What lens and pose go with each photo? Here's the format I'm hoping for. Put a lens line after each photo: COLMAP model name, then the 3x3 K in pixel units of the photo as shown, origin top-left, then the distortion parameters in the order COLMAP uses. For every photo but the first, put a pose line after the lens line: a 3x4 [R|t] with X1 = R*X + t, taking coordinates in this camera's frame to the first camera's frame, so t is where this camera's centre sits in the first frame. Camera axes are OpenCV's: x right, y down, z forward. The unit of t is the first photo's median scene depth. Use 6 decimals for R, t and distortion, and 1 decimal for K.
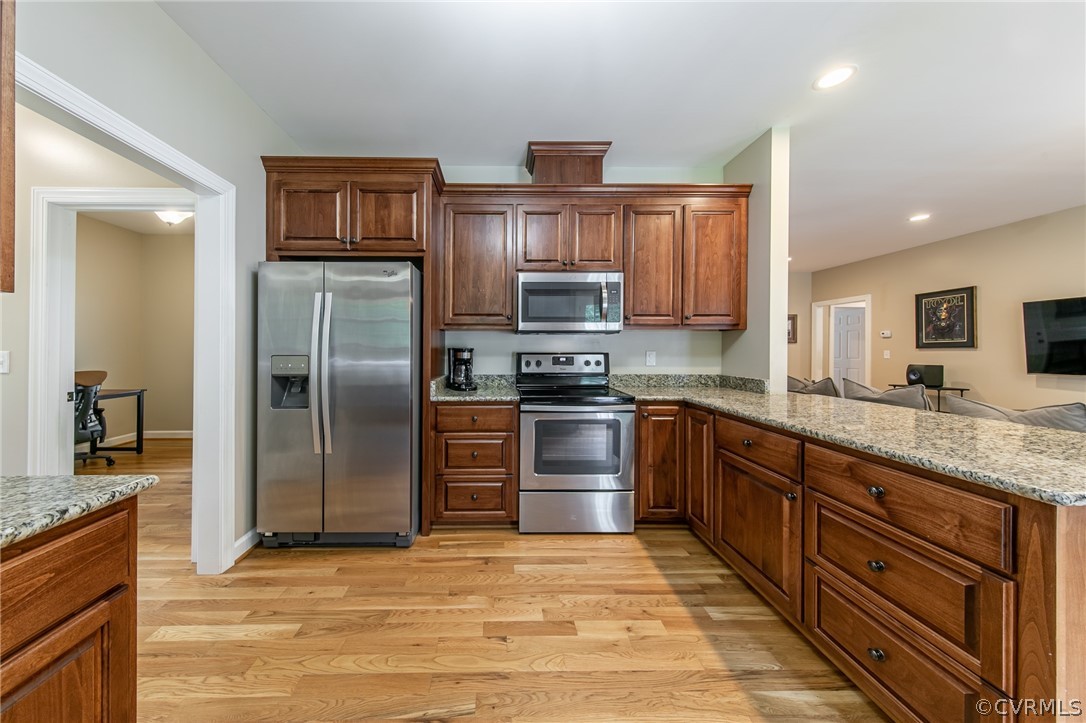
lens RADIAL K [[357.4, 0, 510.8], [0, 357.4, 347.2], [0, 0, 1]] dist [0.006234, 0.000021]
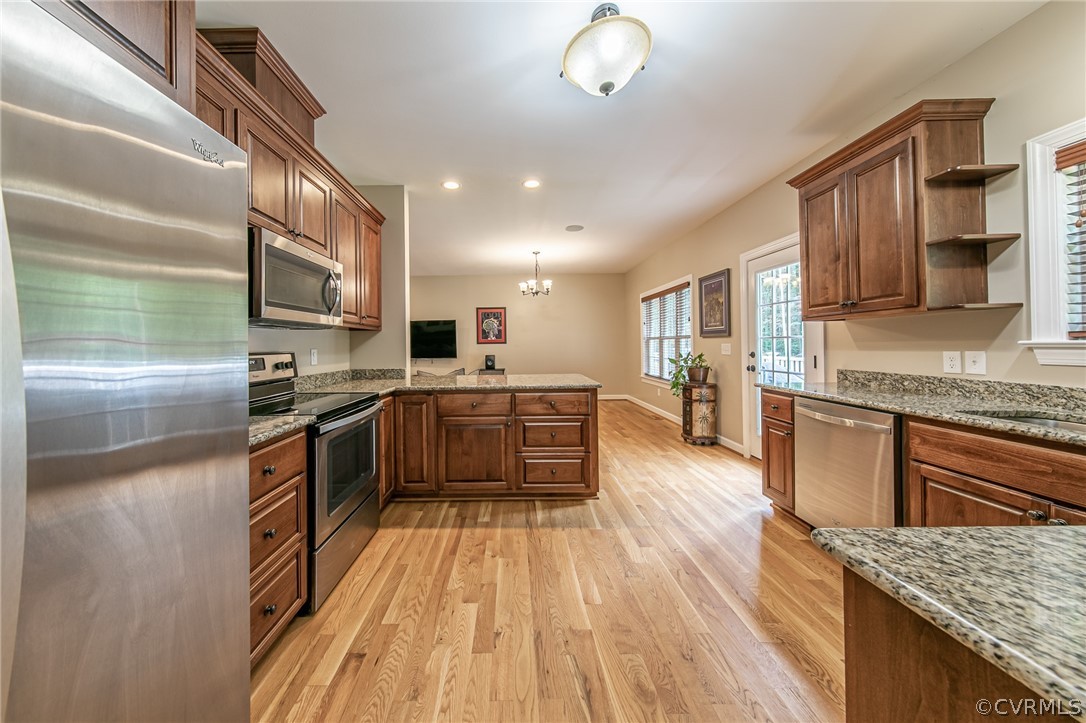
lens RADIAL K [[344.6, 0, 511.4], [0, 344.6, 343.0], [0, 0, 1]] dist [0.000056, -0.000041]
pose [[0.031225, 0.006120, 0.999494, -0.553420], [0.006932, 0.999956, -0.006339, 0.004669], [-0.999488, 0.007126, 0.031181, 0.521850]]
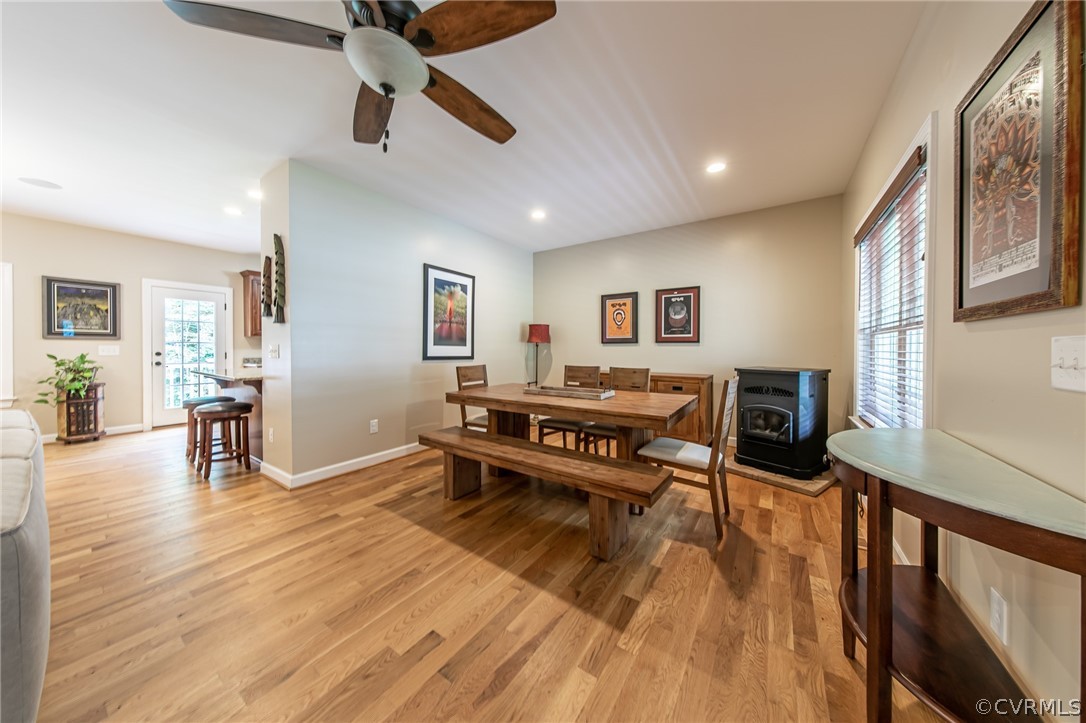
lens RADIAL K [[342.8, 0, 539.5], [0, 342.8, 357.7], [0, 0, 1]] dist [0.001556, -0.000109]
pose [[-0.591518, 0.021809, -0.805997, 1.083744], [0.003506, 0.999694, 0.024476, 0.030167], [0.806284, 0.011652, -0.591414, 2.413144]]
